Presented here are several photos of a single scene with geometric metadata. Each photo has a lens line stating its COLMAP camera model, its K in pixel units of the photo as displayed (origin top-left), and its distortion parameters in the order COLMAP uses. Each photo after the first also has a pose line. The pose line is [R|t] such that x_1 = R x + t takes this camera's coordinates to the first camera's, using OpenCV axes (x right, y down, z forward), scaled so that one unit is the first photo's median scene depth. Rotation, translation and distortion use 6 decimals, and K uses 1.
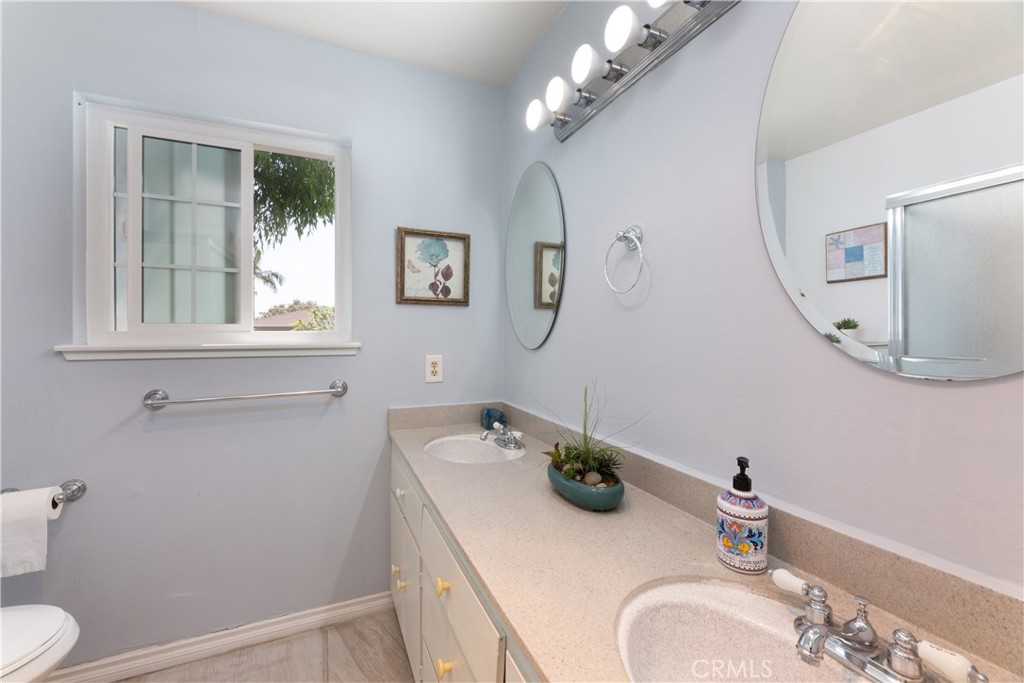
lens RADIAL K [[415.7, 0, 504.7], [0, 415.7, 333.8], [0, 0, 1]] dist [0.003993, 0.000331]
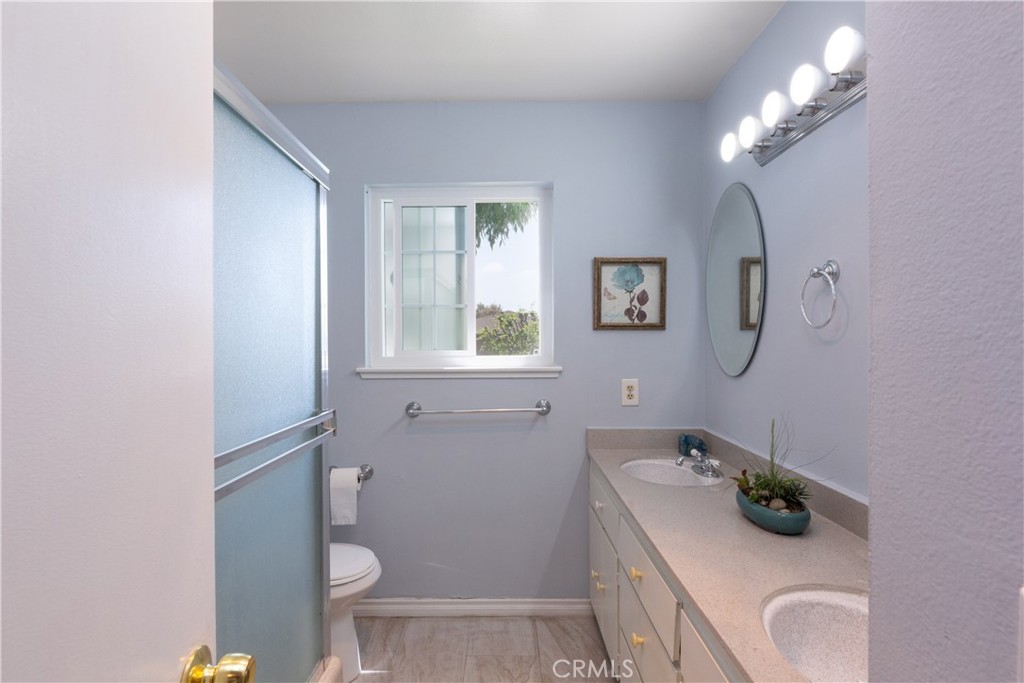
lens RADIAL K [[512.7, 0, 503.5], [0, 512.7, 344.9], [0, 0, 1]] dist [0.003343, -0.000063]
pose [[0.914561, -0.001675, -0.404445, 0.068382], [0.005976, 0.999938, 0.009371, -0.056861], [0.404405, -0.010987, 0.914514, -0.341252]]
